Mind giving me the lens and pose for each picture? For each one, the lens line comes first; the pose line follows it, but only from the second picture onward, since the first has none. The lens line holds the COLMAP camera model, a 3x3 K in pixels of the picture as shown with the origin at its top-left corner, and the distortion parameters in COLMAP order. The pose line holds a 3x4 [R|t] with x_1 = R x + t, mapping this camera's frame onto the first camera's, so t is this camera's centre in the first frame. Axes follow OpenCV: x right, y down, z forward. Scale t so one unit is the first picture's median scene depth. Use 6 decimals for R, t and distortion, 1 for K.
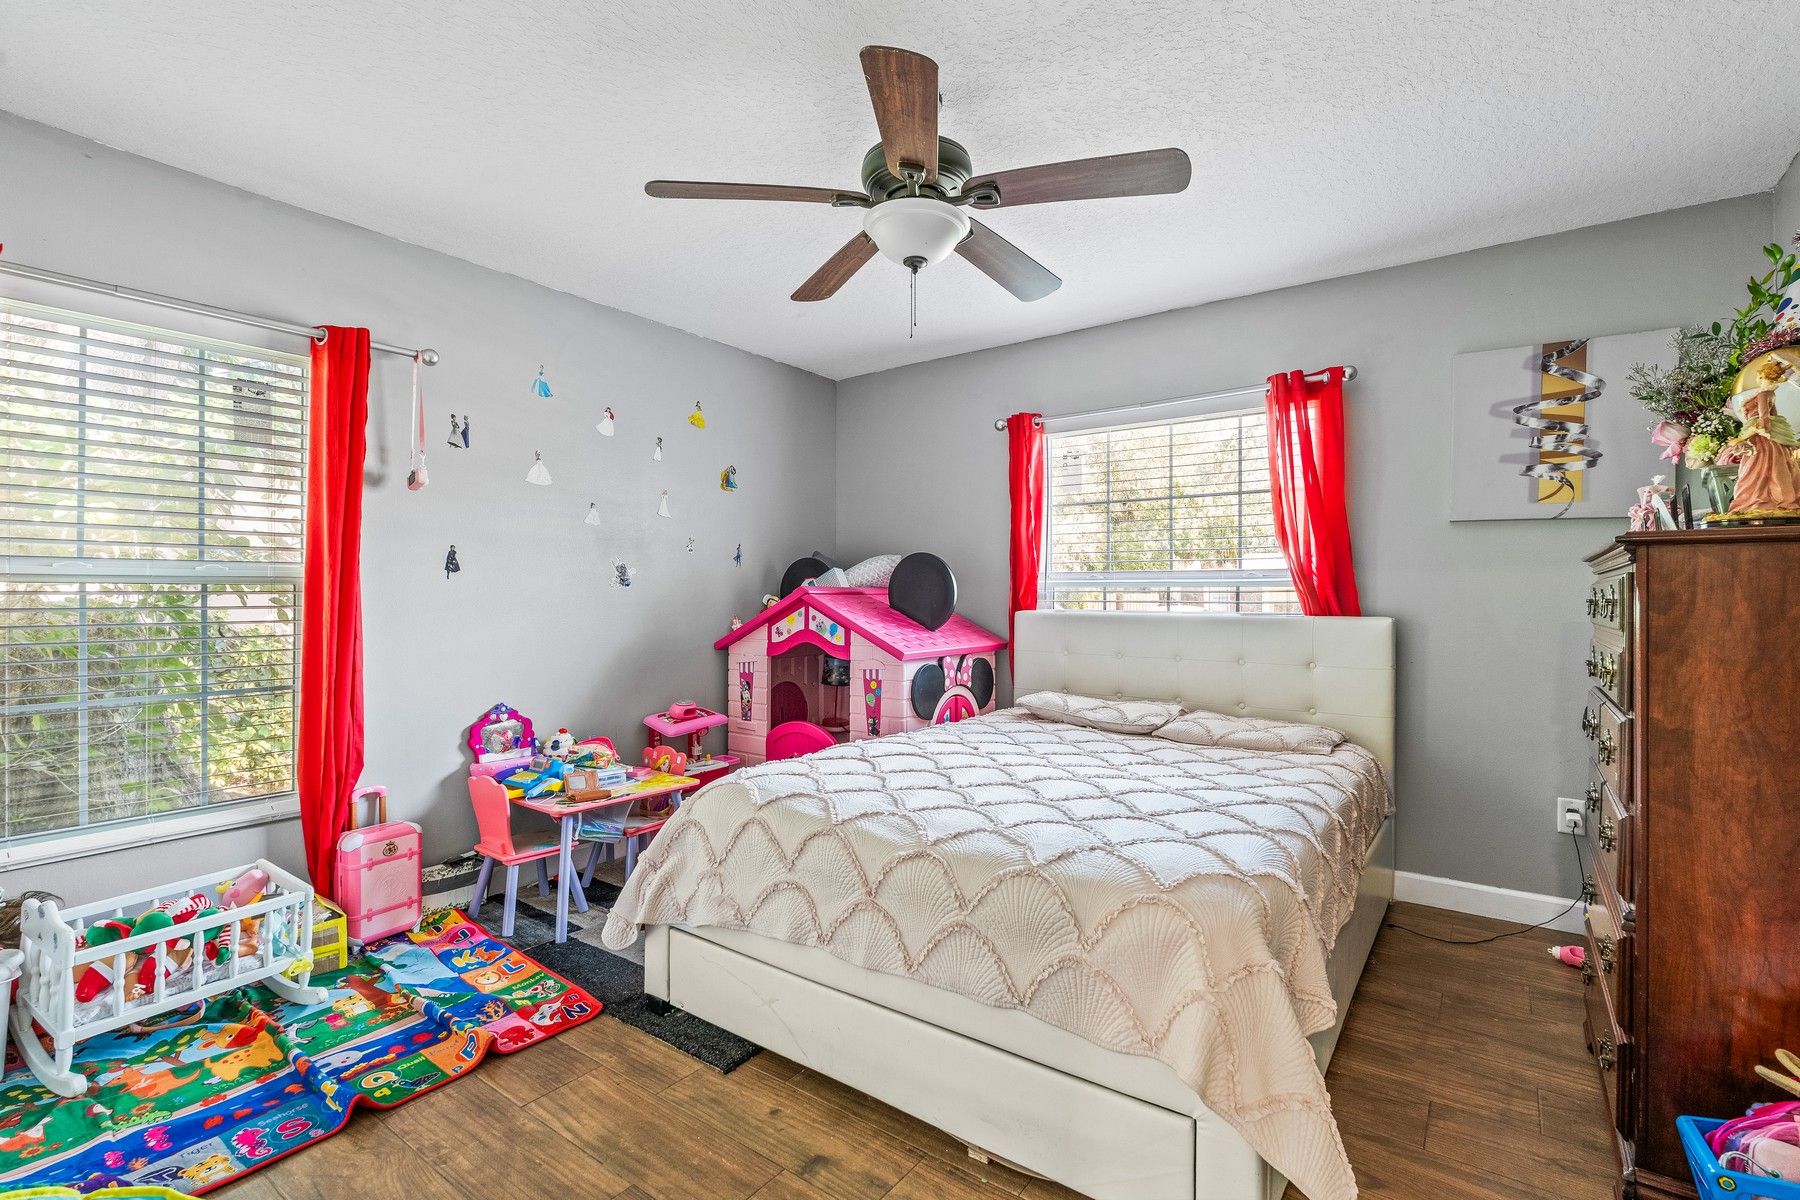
lens RADIAL K [[828.7, 0, 904.3], [0, 828.7, 587.9], [0, 0, 1]] dist [0.002548, -0.000713]
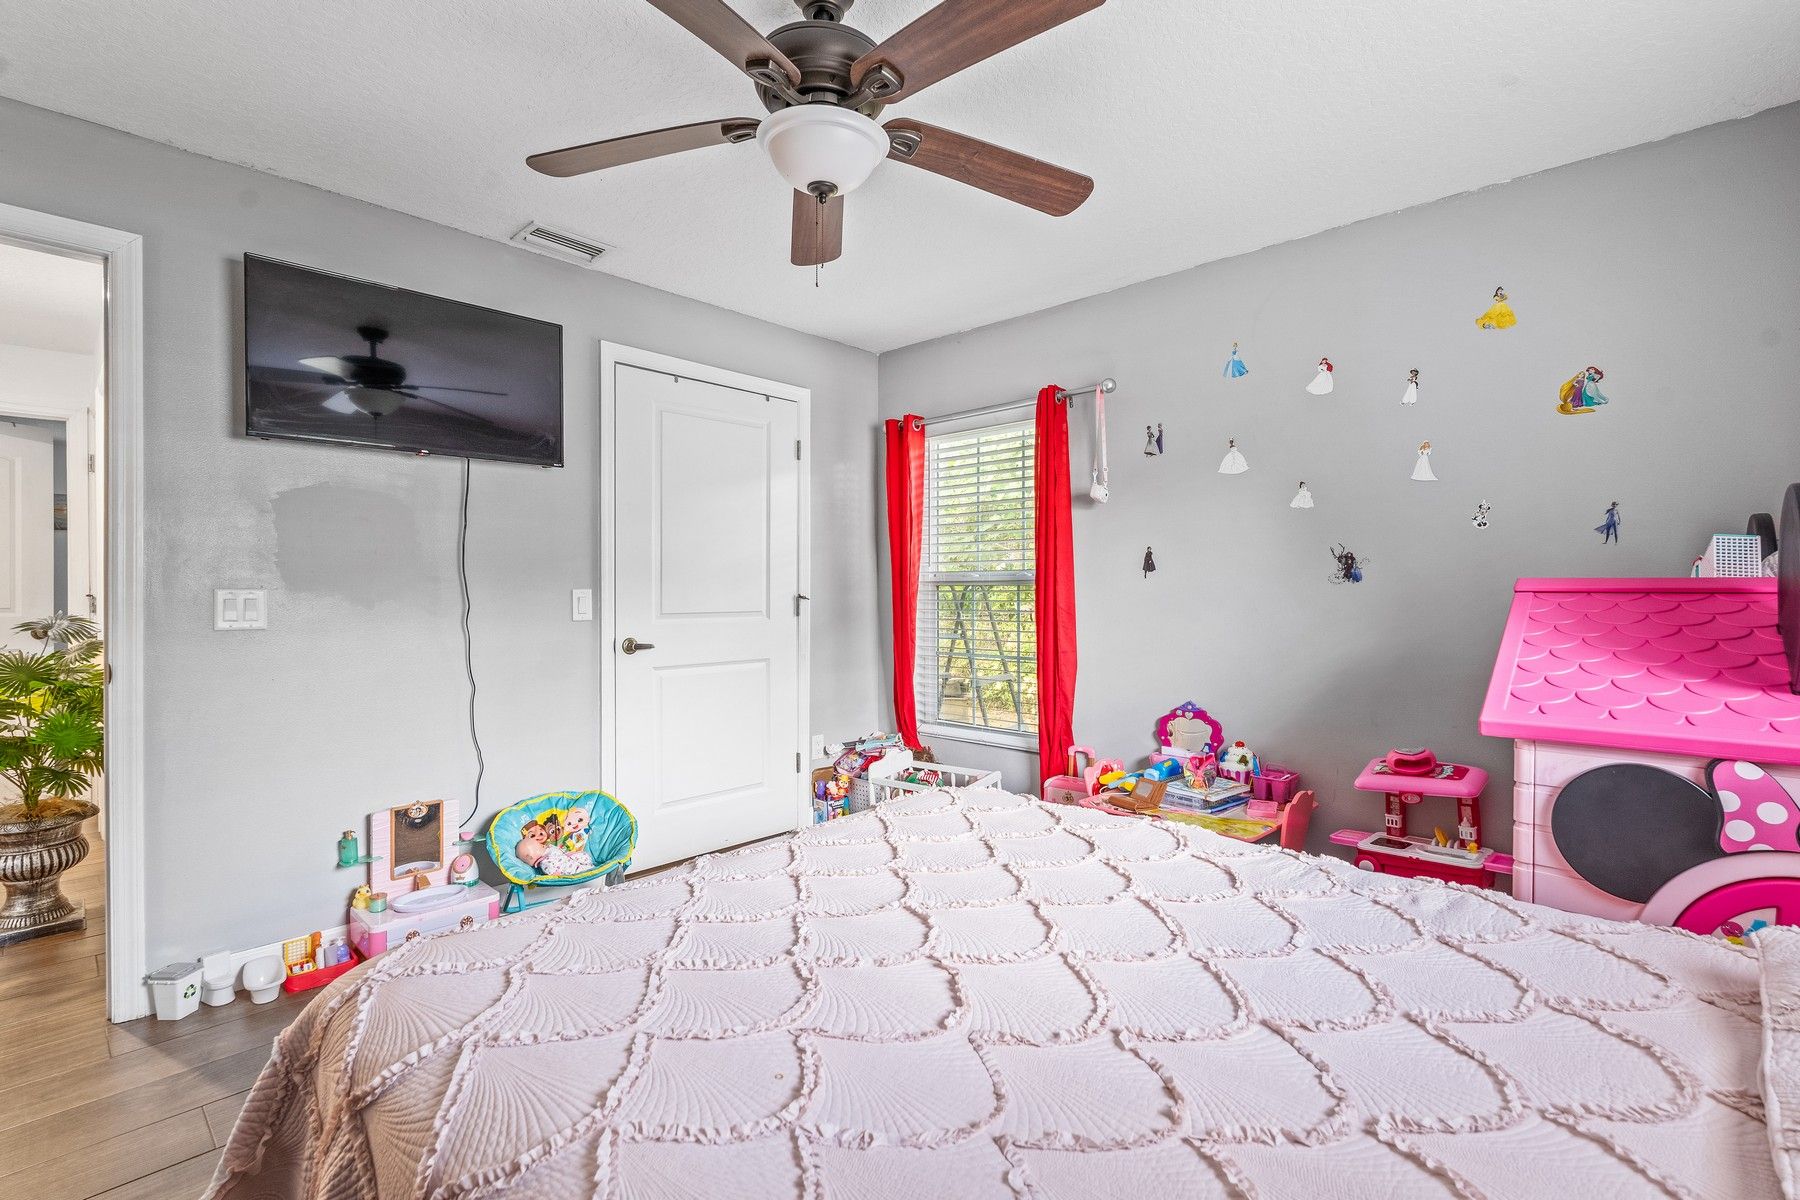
lens RADIAL K [[828.7, 0, 904.3], [0, 828.7, 587.9], [0, 0, 1]] dist [0.002548, -0.000713]
pose [[-0.122701, -0.000117, -0.992444, 0.546539], [0.012159, 0.999925, -0.001621, -0.000087], [0.992369, -0.012266, -0.122690, 0.782011]]
